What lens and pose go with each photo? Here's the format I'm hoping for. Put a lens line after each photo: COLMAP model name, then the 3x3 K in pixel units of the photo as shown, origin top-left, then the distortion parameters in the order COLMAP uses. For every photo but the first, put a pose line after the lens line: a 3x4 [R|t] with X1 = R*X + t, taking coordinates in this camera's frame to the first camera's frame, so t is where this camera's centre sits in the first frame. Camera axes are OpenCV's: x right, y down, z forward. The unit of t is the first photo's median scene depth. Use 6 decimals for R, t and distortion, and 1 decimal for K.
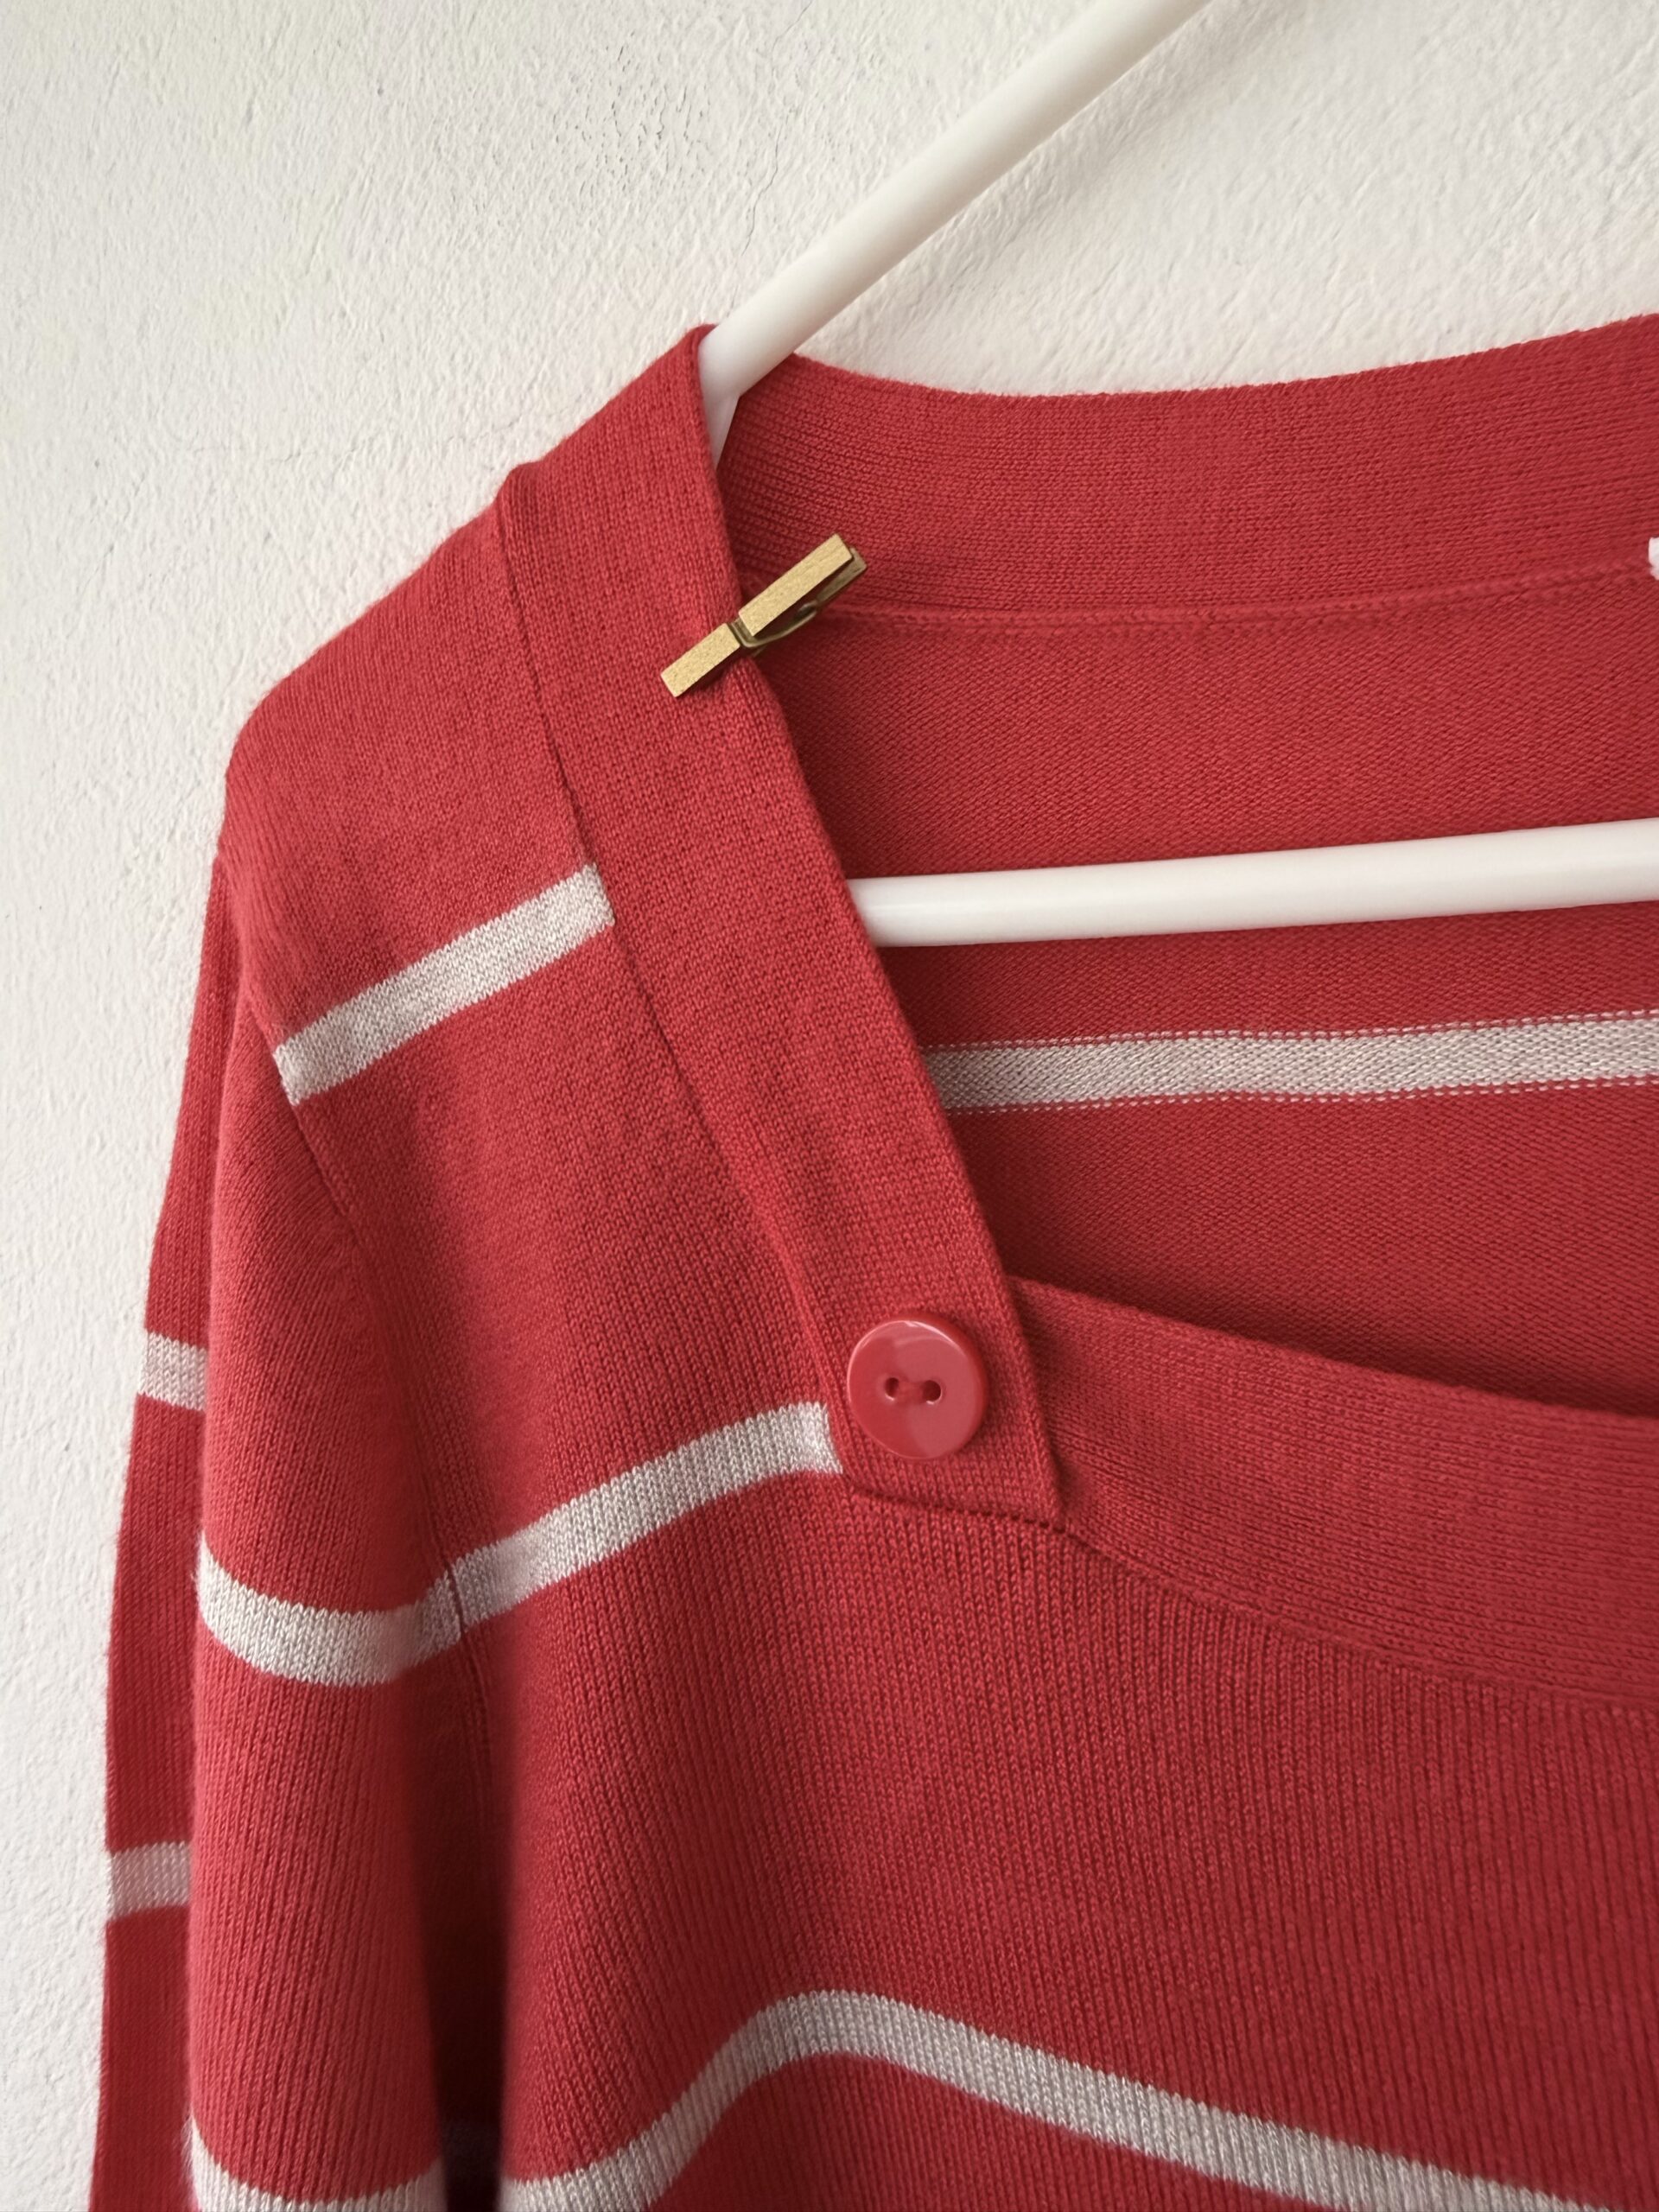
lens RADIAL K [[1770.3, 0, 827.7], [0, 1770.3, 1101.6], [0, 0, 1]] dist [0.000346, 0.003835]
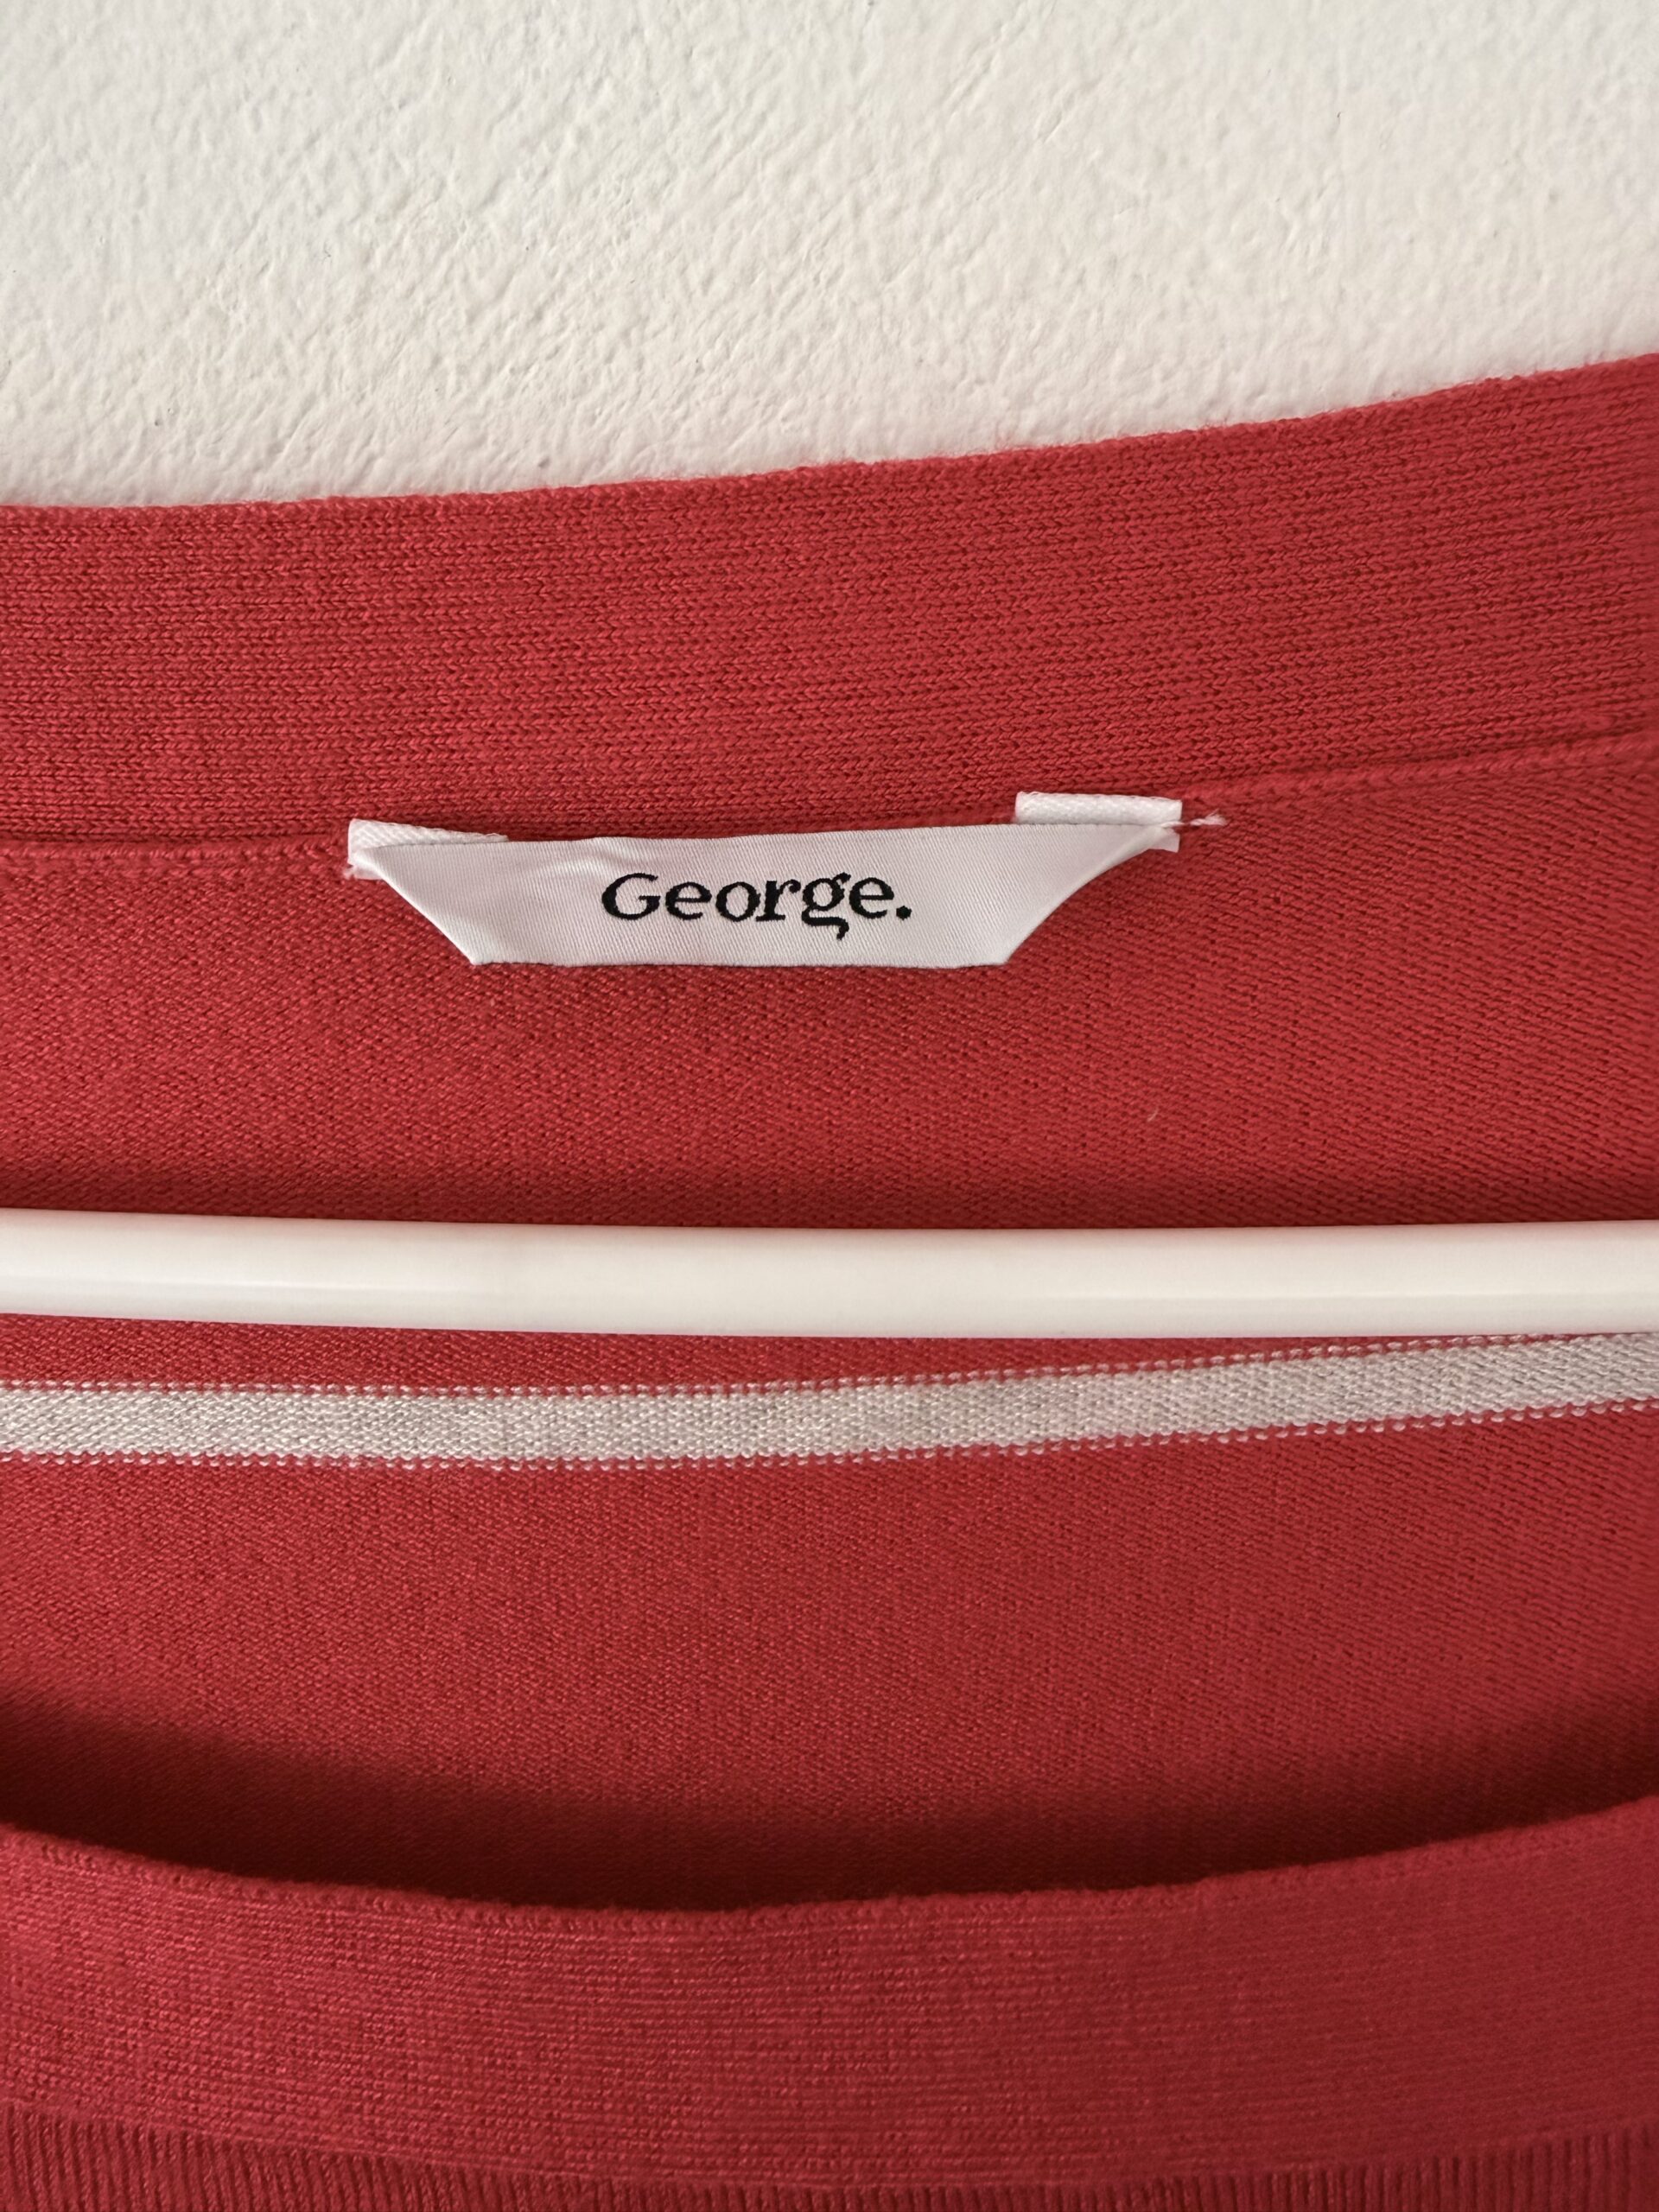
lens RADIAL K [[1770.3, 0, 827.9], [0, 1770.3, 1105.7], [0, 0, 1]] dist [0.000346, 0.003835]
pose [[0.963714, -0.009534, 0.266768, 0.413706], [-0.066362, 0.959430, 0.274025, -0.381328], [-0.258557, -0.281785, 0.923983, 0.197352]]
